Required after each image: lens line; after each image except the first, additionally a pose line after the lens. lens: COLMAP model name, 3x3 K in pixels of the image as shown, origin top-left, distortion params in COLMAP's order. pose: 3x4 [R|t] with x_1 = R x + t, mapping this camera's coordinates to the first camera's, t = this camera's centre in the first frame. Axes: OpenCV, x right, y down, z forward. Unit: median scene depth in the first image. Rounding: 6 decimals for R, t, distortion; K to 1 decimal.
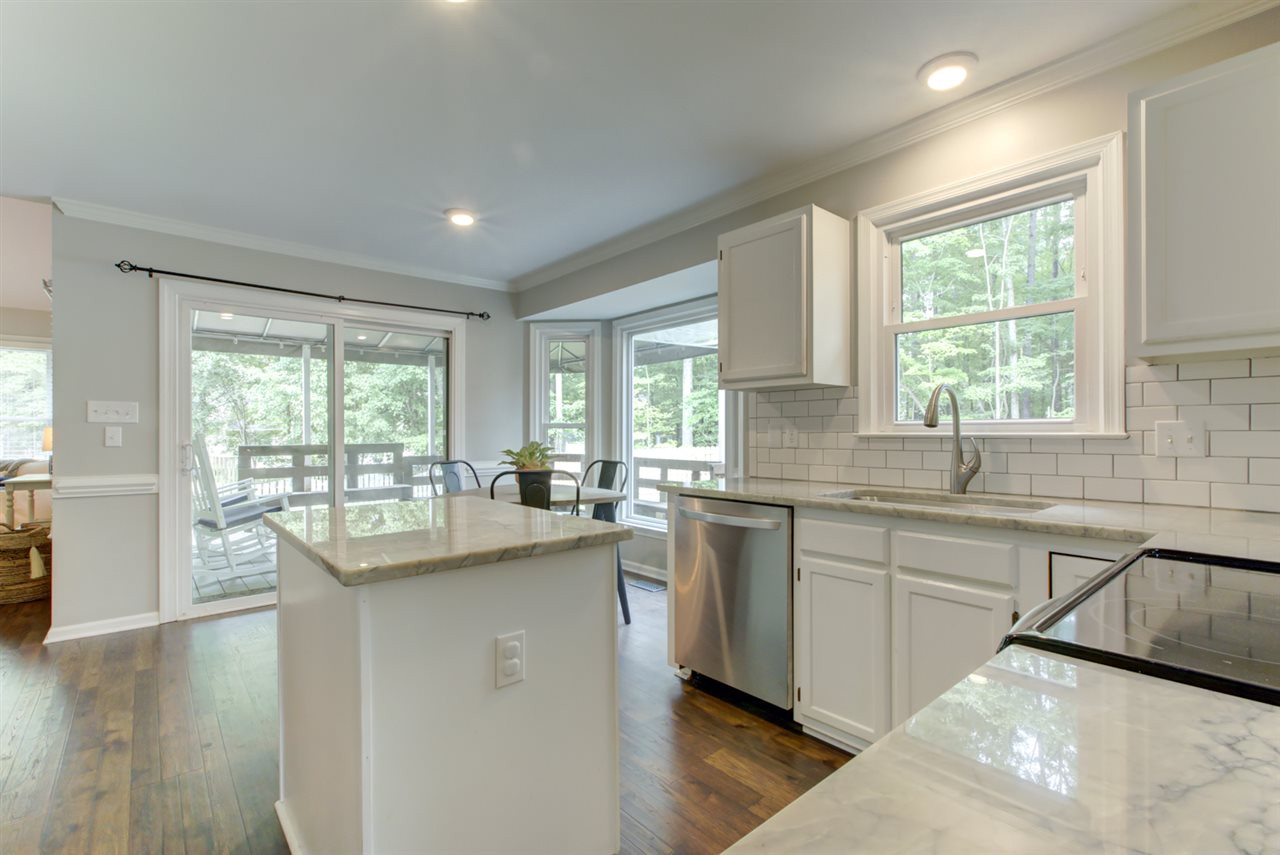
lens RADIAL K [[574.5, 0, 640.0], [0, 574.5, 427.5], [0, 0, 1]] dist [0.000410, -0.000062]
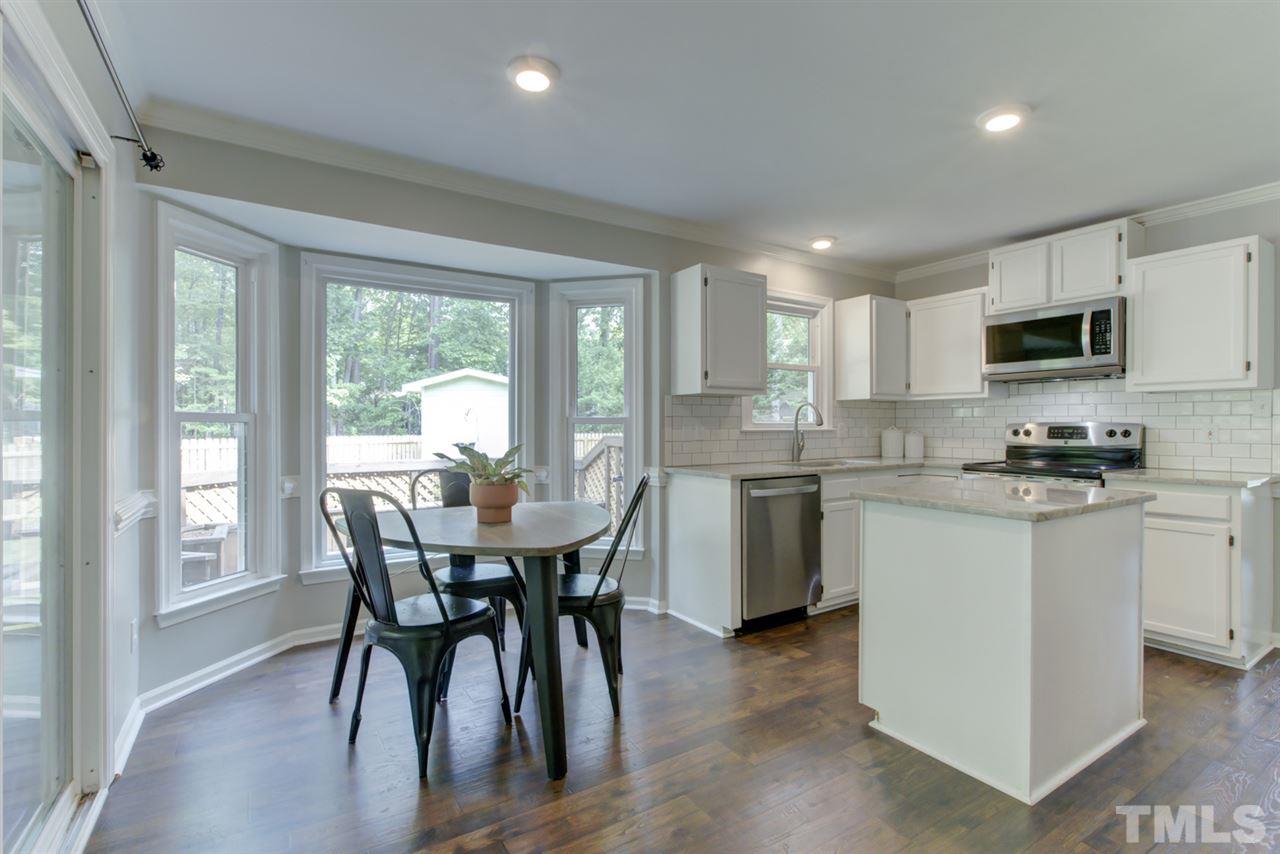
lens RADIAL K [[585.2, 0, 624.7], [0, 585.2, 424.1], [0, 0, 1]] dist [-0.012863, -0.000130]
pose [[0.159319, 0.004462, 0.987217, -1.352345], [-0.007005, 0.999970, -0.003389, 0.005416], [-0.987202, -0.006376, 0.159346, 1.205058]]
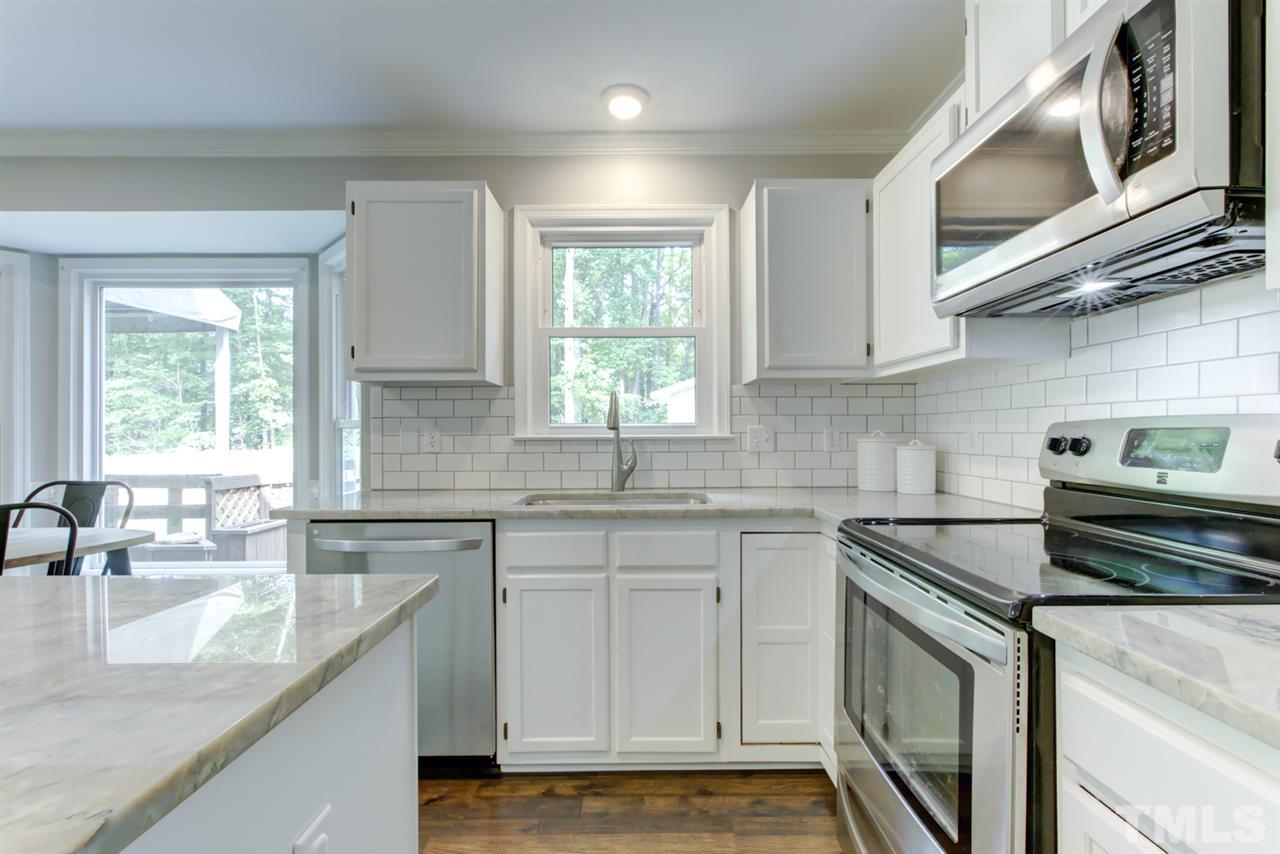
lens RADIAL K [[576.1, 0, 639.5], [0, 576.1, 429.5], [0, 0, 1]] dist [0.000575, 0.000833]
pose [[0.655436, 0.005512, 0.755231, -0.237438], [-0.004128, 0.999985, -0.003716, 0.002228], [-0.755240, -0.000682, 0.655448, 0.241886]]
